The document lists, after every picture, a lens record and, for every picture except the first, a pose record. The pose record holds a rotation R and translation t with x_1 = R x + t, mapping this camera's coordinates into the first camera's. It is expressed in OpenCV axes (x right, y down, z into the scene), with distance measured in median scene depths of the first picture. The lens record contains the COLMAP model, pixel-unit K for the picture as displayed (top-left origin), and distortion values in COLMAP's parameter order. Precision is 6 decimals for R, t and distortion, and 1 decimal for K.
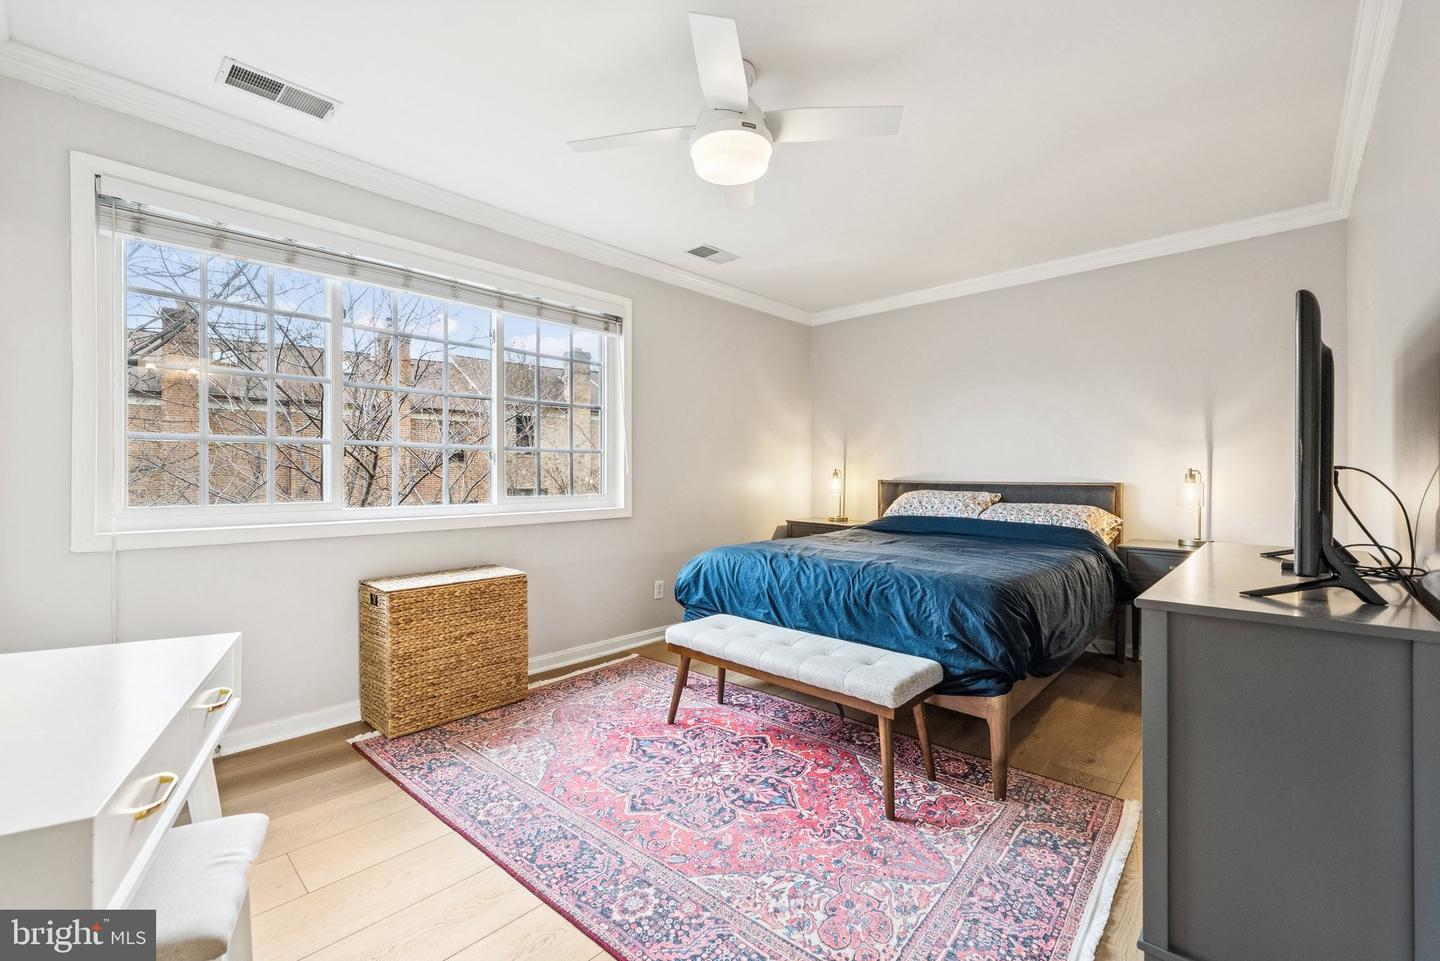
lens RADIAL K [[618.1, 0, 720.5], [0, 618.1, 476.4], [0, 0, 1]] dist [0.002657, 0.000024]
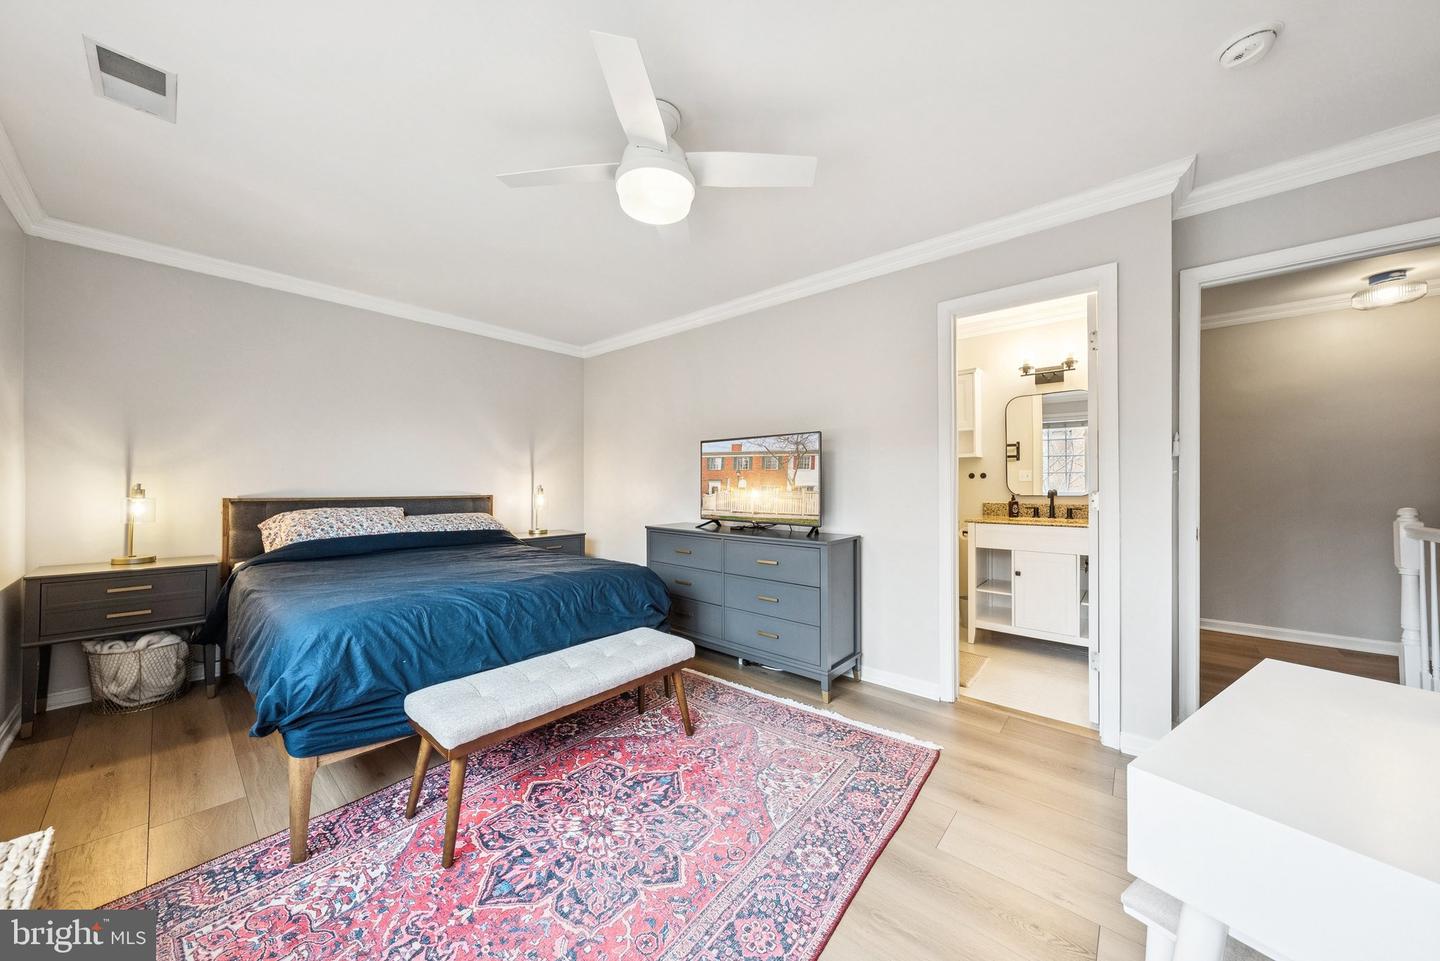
lens RADIAL K [[491.1, 0, 717.8], [0, 491.1, 480.5], [0, 0, 1]] dist [-0.002773, -0.000238]
pose [[-0.048889, 0.003405, 0.998798, -0.705180], [0.000008, 0.999994, -0.003409, -0.027015], [-0.998804, -0.000159, -0.048889, 0.807301]]
